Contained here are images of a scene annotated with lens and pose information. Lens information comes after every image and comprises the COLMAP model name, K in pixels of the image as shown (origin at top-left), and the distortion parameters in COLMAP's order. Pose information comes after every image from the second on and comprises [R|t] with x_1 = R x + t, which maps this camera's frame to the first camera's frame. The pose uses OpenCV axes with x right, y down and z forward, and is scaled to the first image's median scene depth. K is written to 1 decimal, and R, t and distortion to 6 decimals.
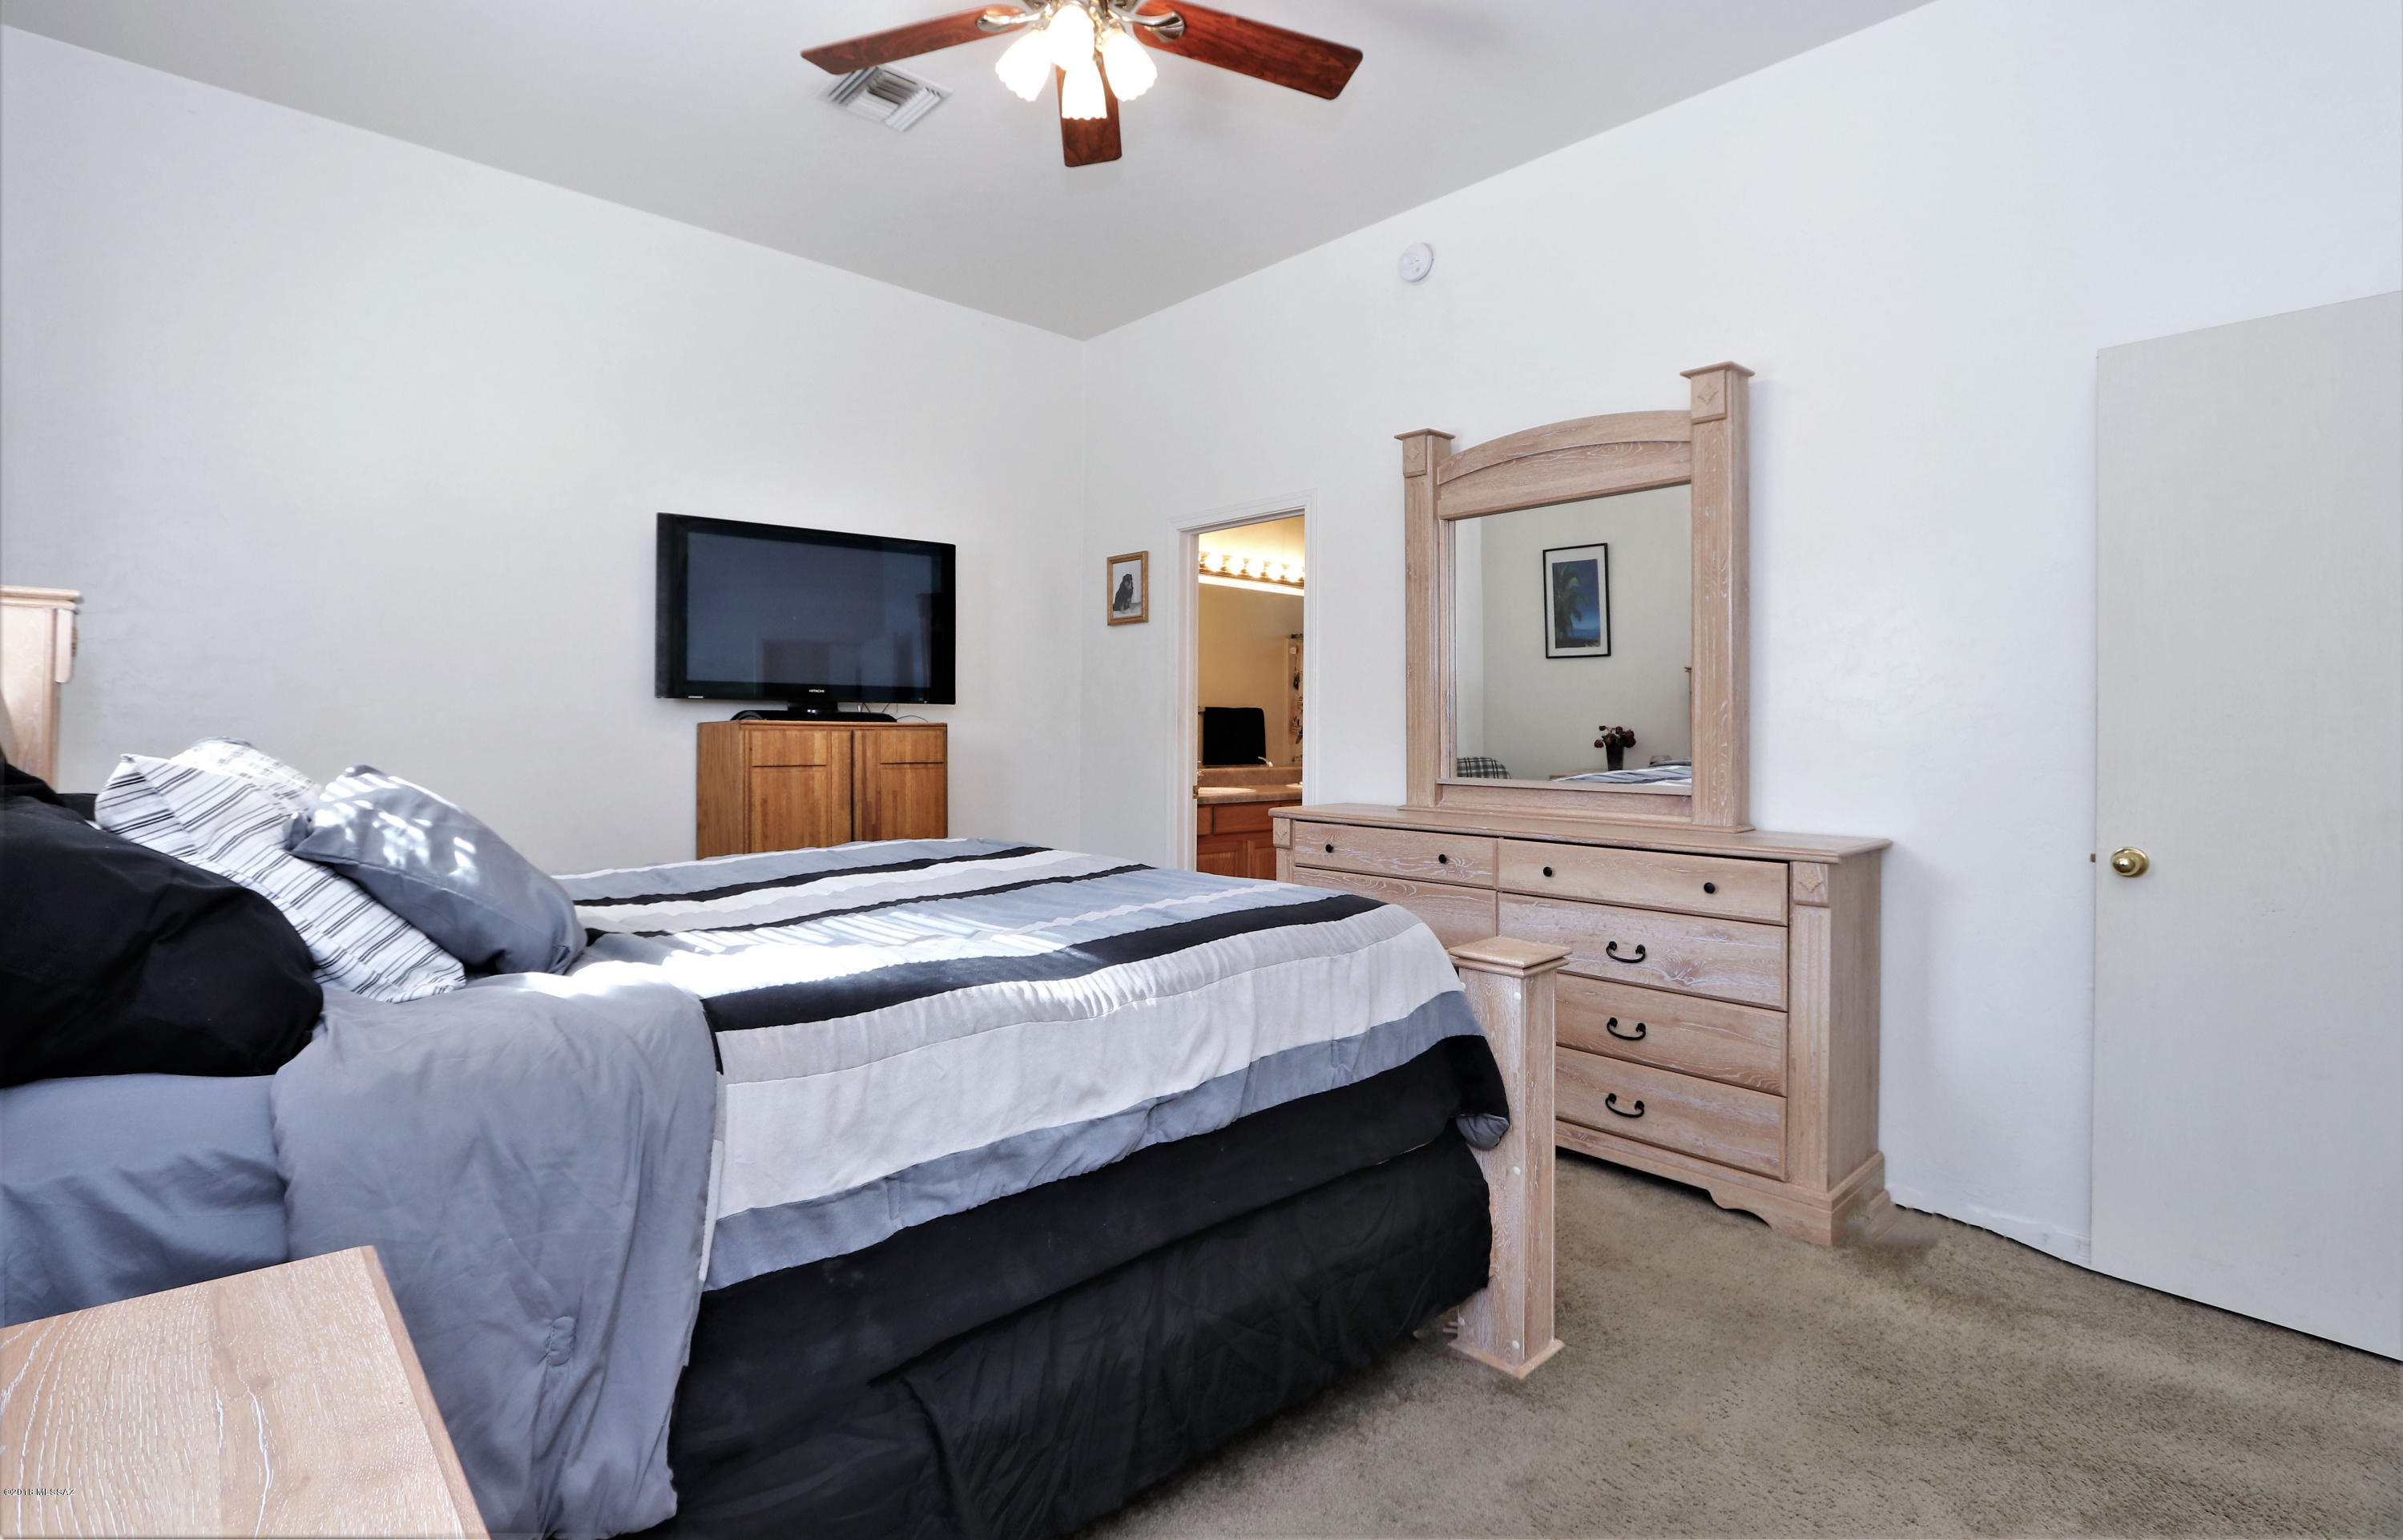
lens RADIAL K [[1119.9, 0, 1202.0], [0, 1119.9, 740.7], [0, 0, 1]] dist [0.001090, 0.000072]
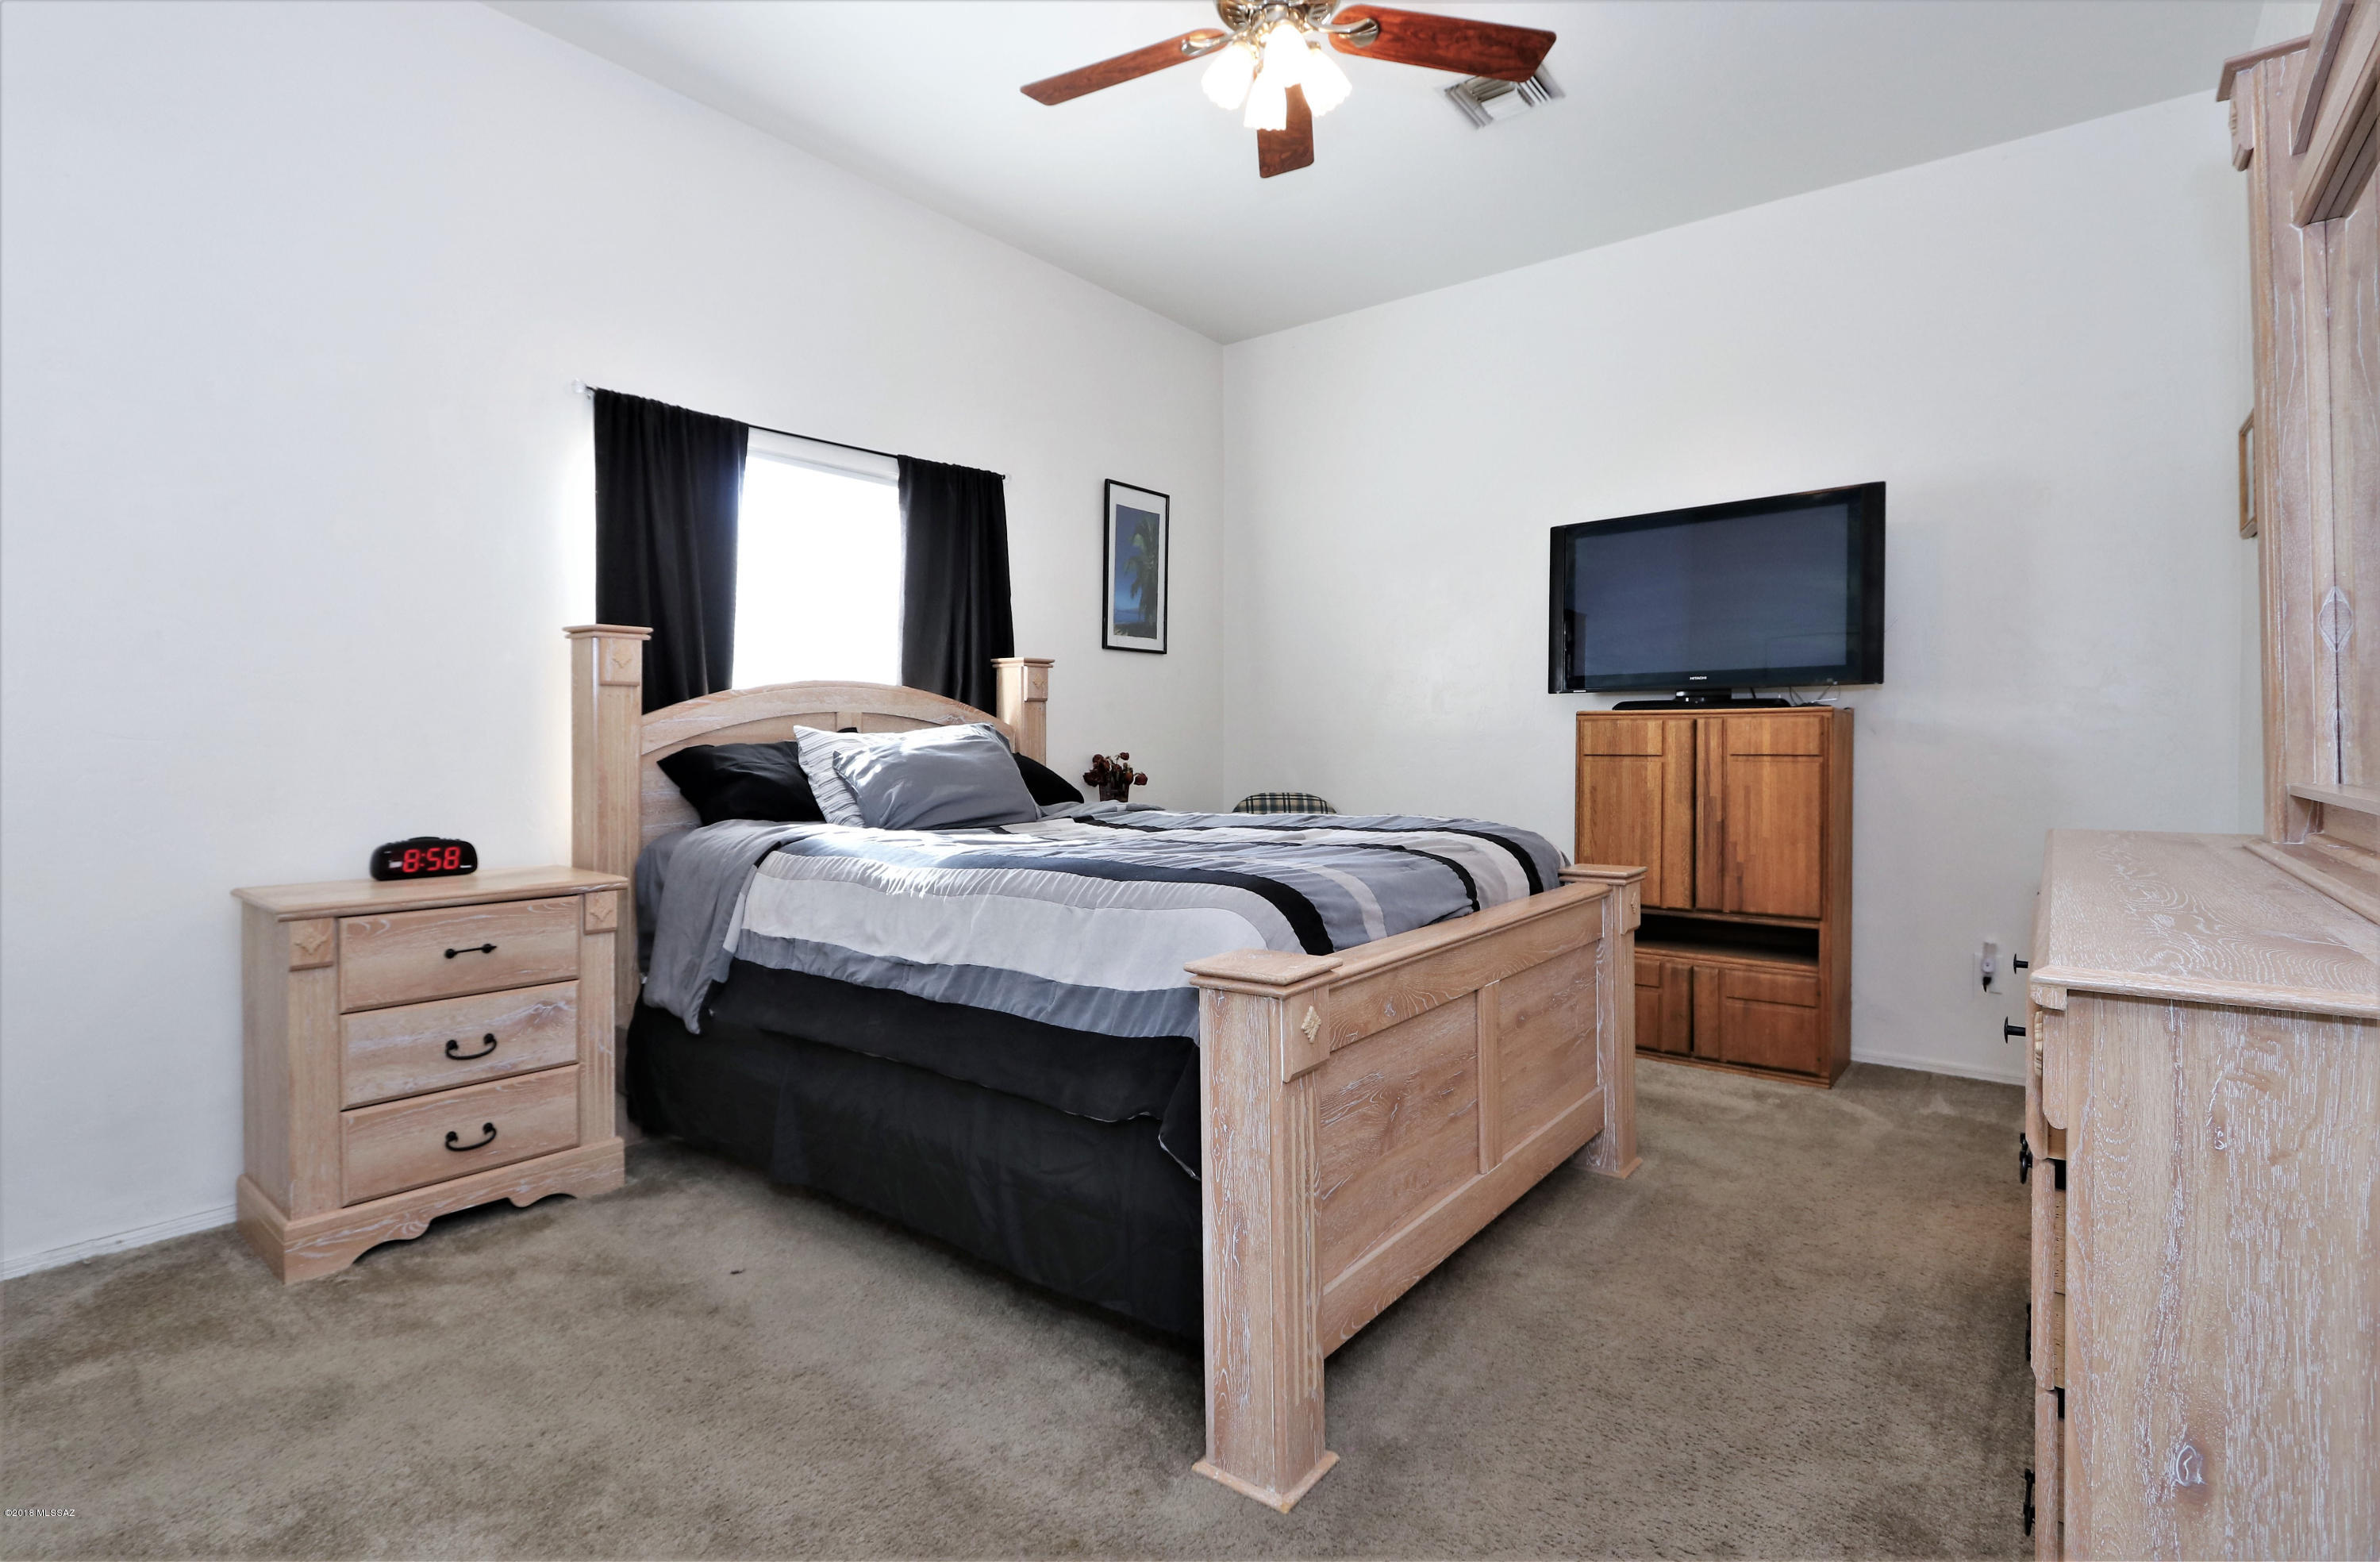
lens RADIAL K [[1164.0, 0, 1194.9], [0, 1164.0, 768.3], [0, 0, 1]] dist [-0.001168, -0.000179]
pose [[0.165074, 0.017480, -0.986126, 0.599134], [-0.008343, 0.999832, 0.016327, 0.020523], [0.986246, 0.005532, 0.165192, 0.456447]]
